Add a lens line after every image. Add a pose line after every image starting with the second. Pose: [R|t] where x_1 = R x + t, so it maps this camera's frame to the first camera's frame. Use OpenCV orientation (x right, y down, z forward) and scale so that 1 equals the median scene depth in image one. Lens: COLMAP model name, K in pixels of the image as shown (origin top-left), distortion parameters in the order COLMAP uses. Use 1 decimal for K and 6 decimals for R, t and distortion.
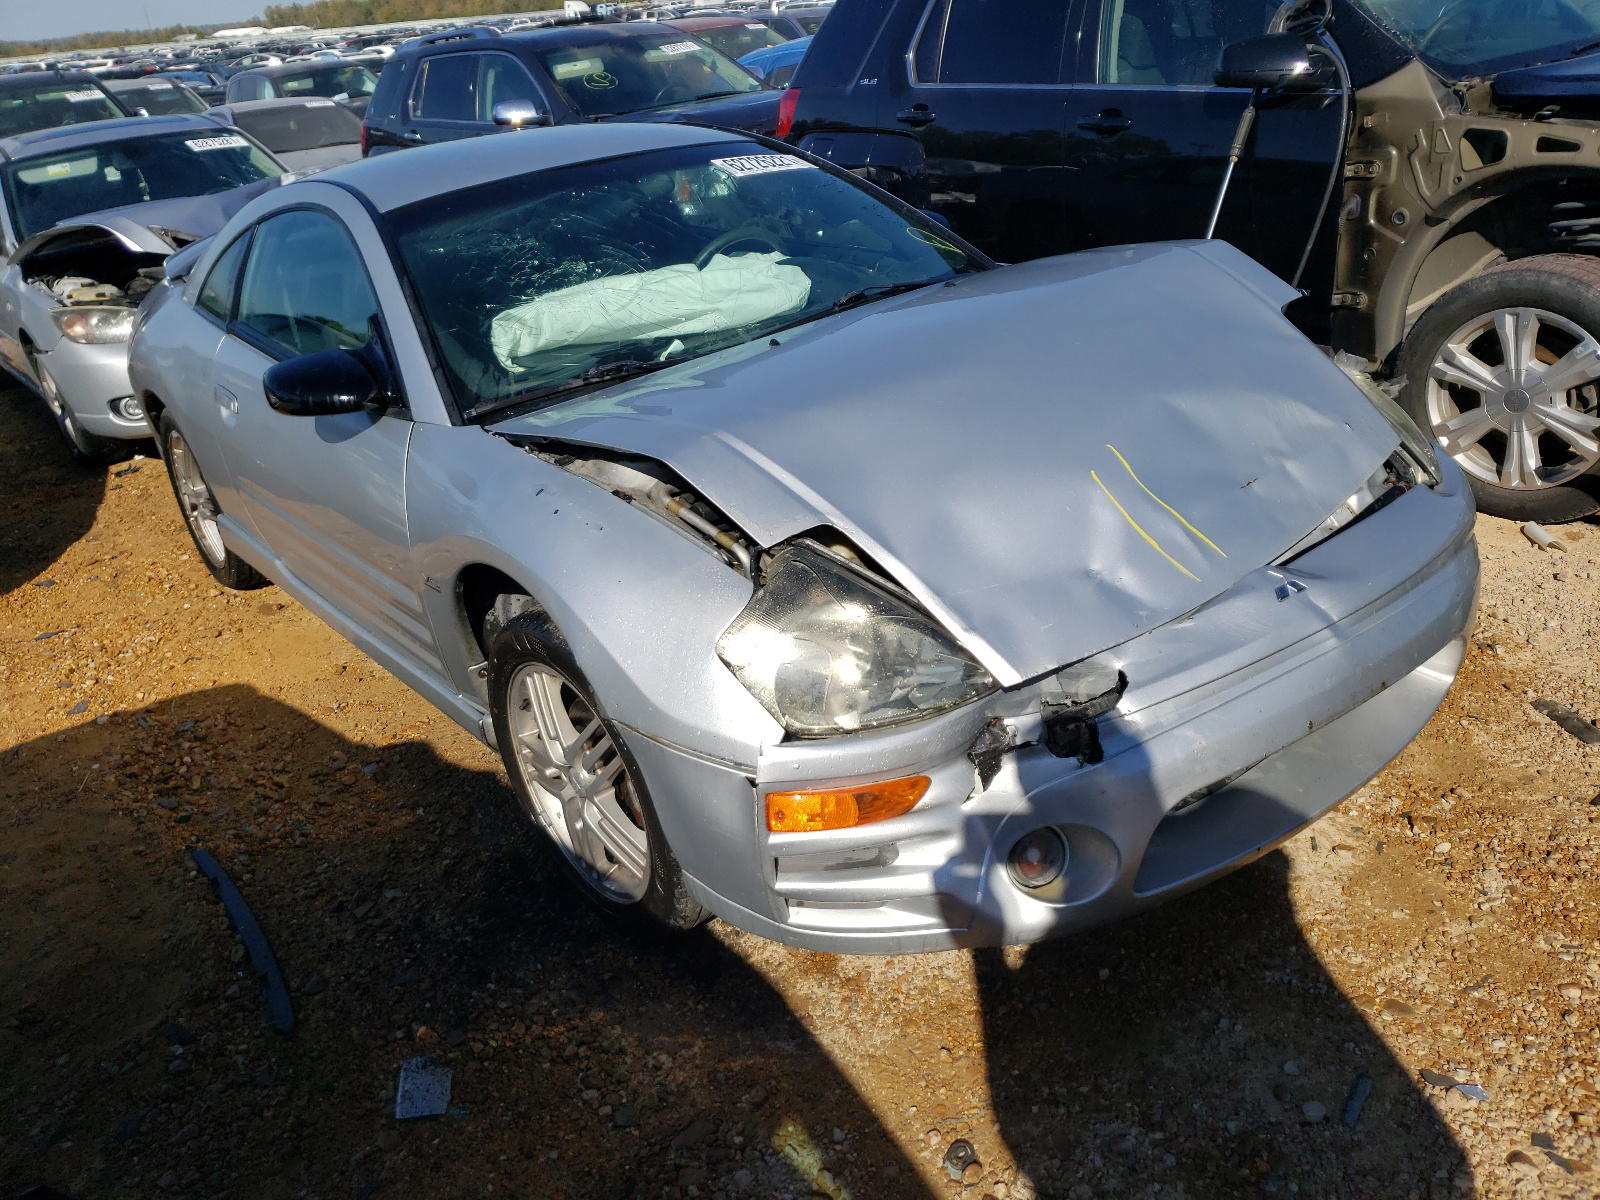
lens RADIAL K [[1241.4, 0, 792.5], [0, 1241.4, 602.8], [0, 0, 1]] dist [0.002131, -0.012261]
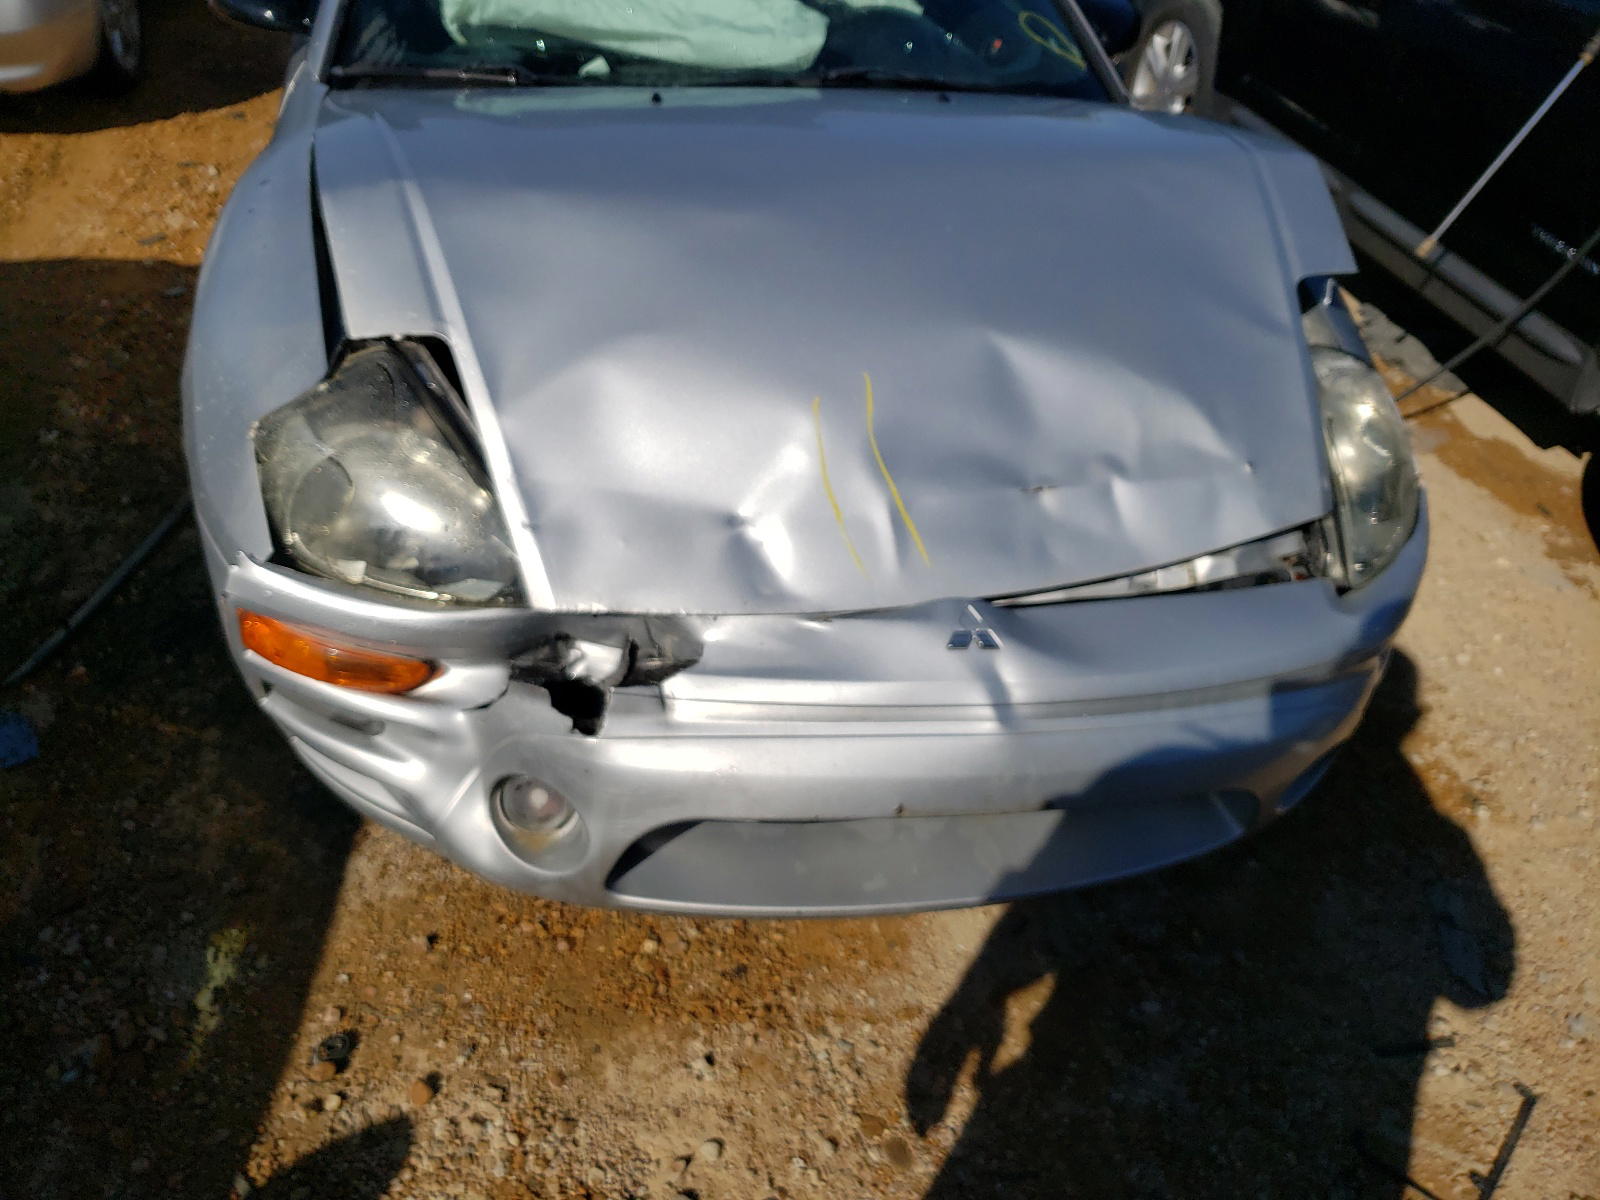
lens RADIAL K [[1241.4, 0, 803.6], [0, 1241.4, 606.3], [0, 0, 1]] dist [0.002131, -0.012261]
pose [[0.887320, 0.407236, -0.216386, 0.439954], [-0.349957, 0.900209, 0.259140, -0.179385], [0.300324, -0.154214, 0.941288, 0.248969]]
